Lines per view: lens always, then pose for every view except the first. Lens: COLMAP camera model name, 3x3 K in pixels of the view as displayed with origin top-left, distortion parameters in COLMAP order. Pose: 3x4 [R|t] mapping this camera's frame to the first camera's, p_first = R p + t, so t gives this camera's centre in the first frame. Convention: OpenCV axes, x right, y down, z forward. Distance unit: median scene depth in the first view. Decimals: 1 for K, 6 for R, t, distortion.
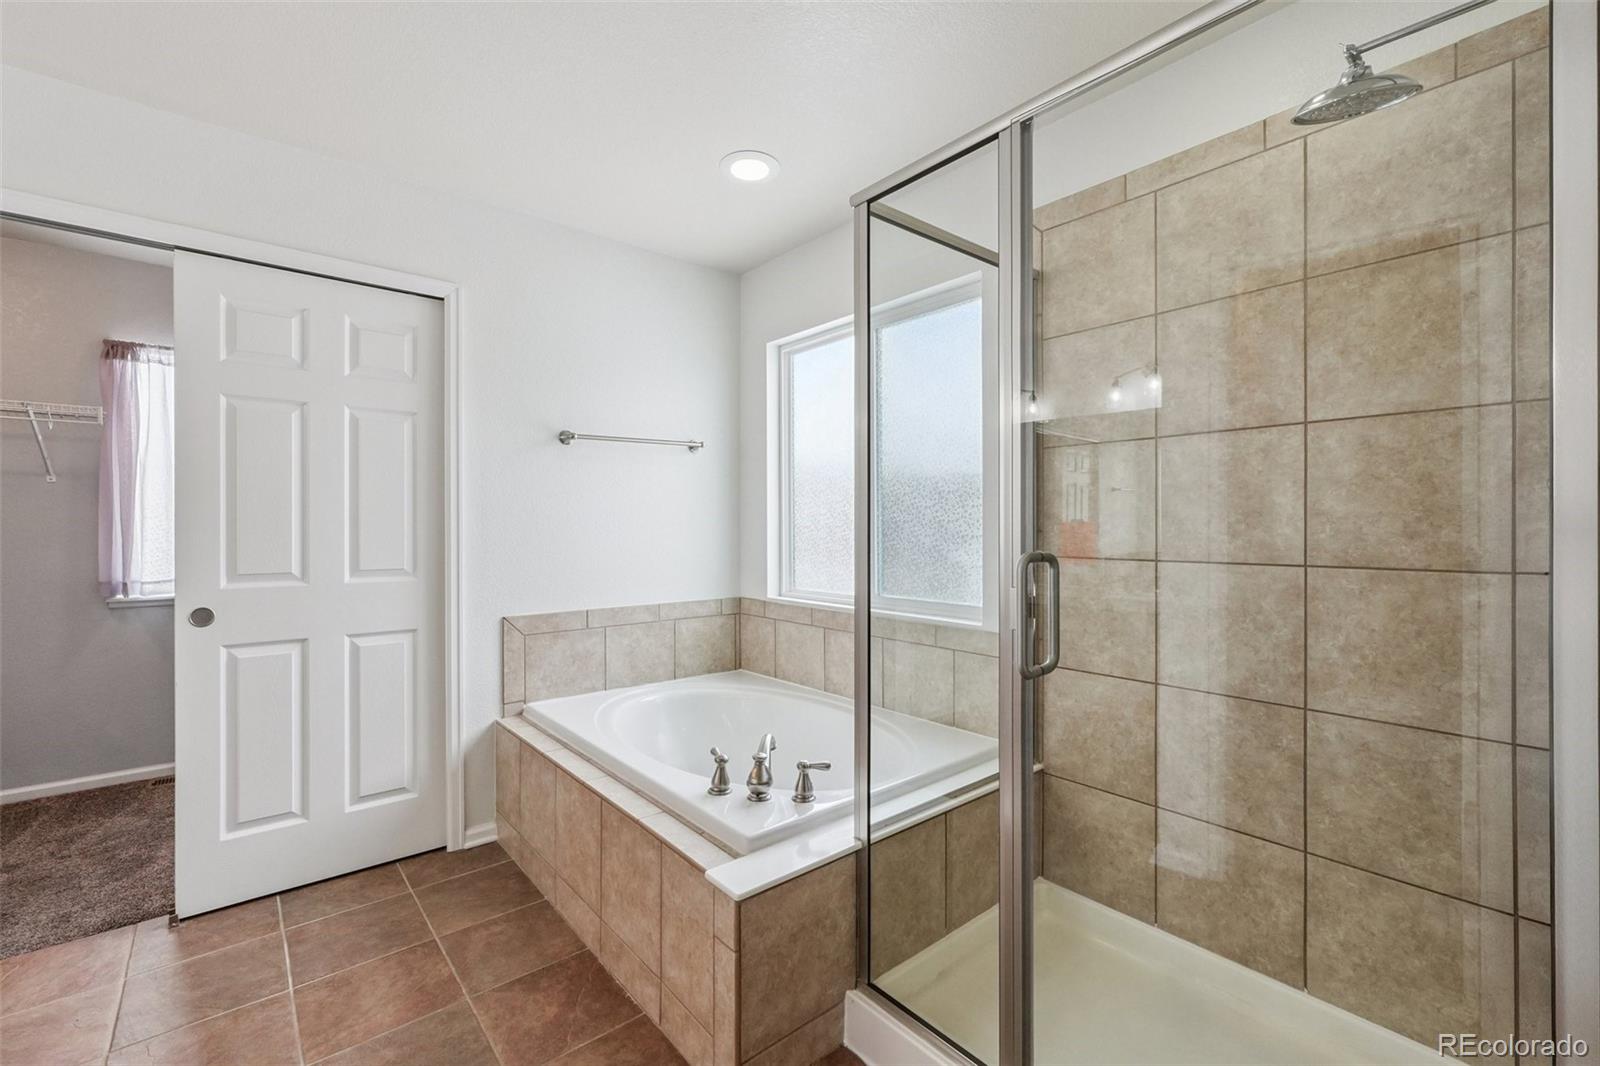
lens RADIAL K [[680.9, 0, 798.1], [0, 680.9, 529.8], [0, 0, 1]] dist [0.003706, 0.000956]
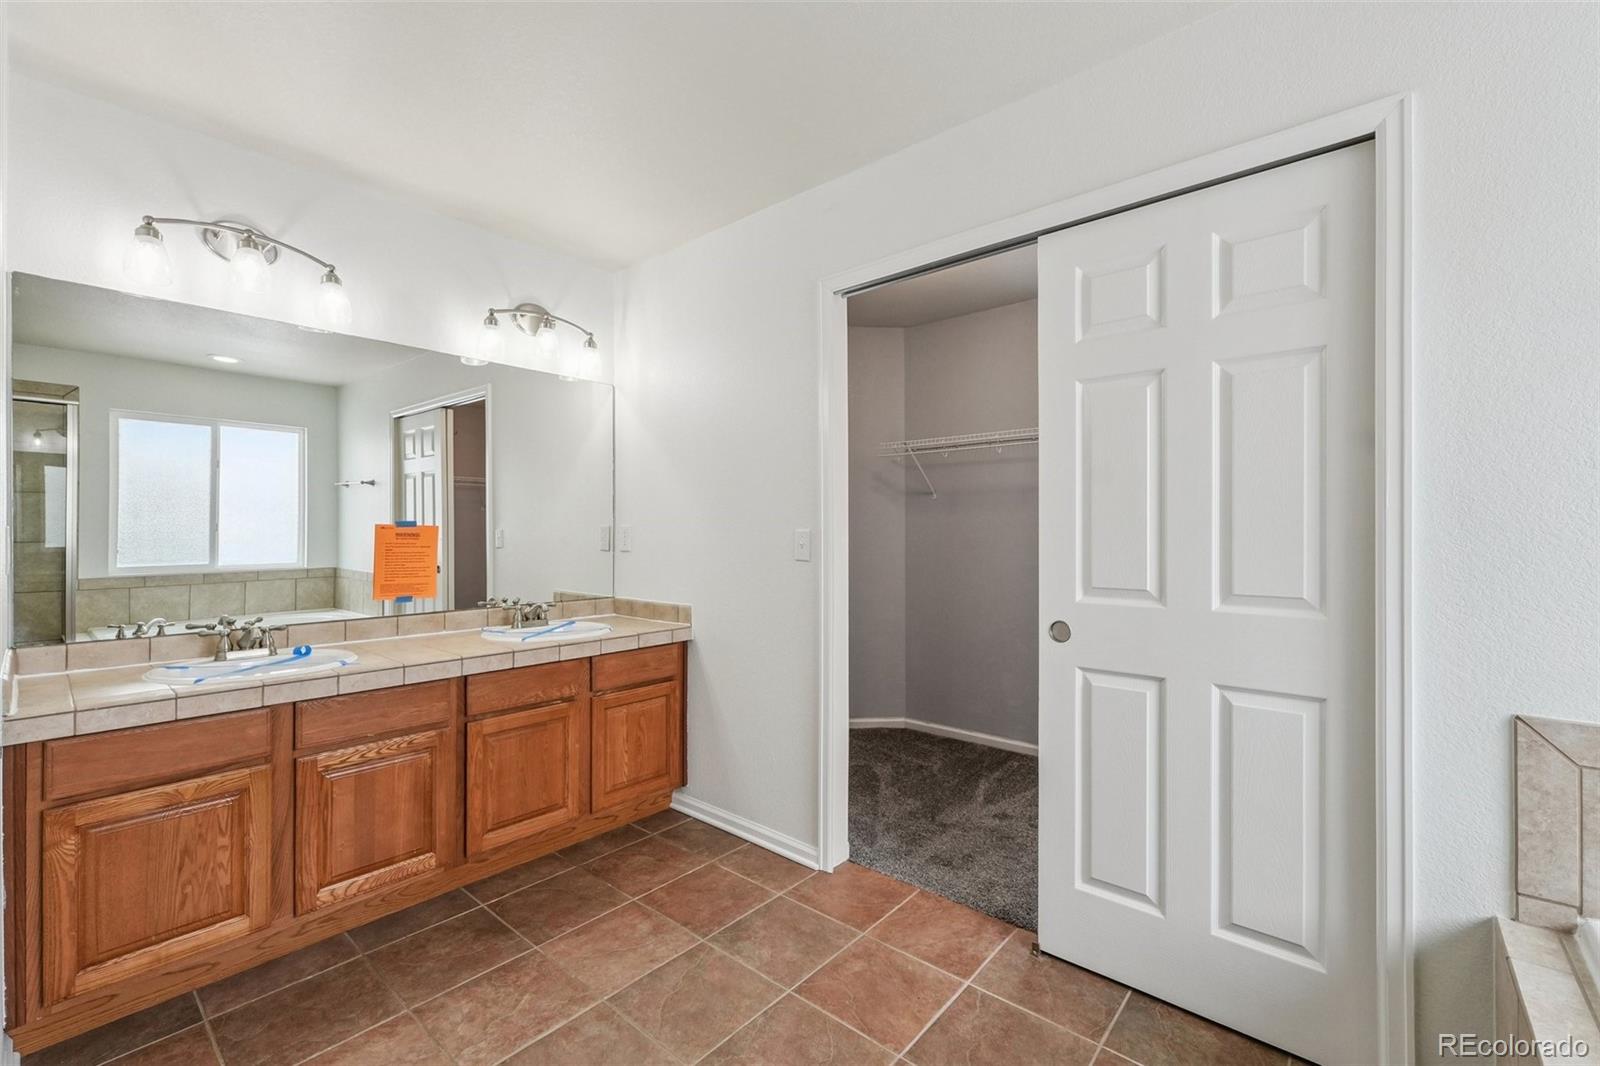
lens RADIAL K [[680.9, 0, 796.4], [0, 680.9, 534.3], [0, 0, 1]] dist [0.003706, 0.000956]
pose [[0.156880, 0.002905, -0.987613, -0.029839], [-0.003179, 0.999992, 0.002437, -0.002170], [0.987613, 0.002758, 0.156888, 0.458672]]
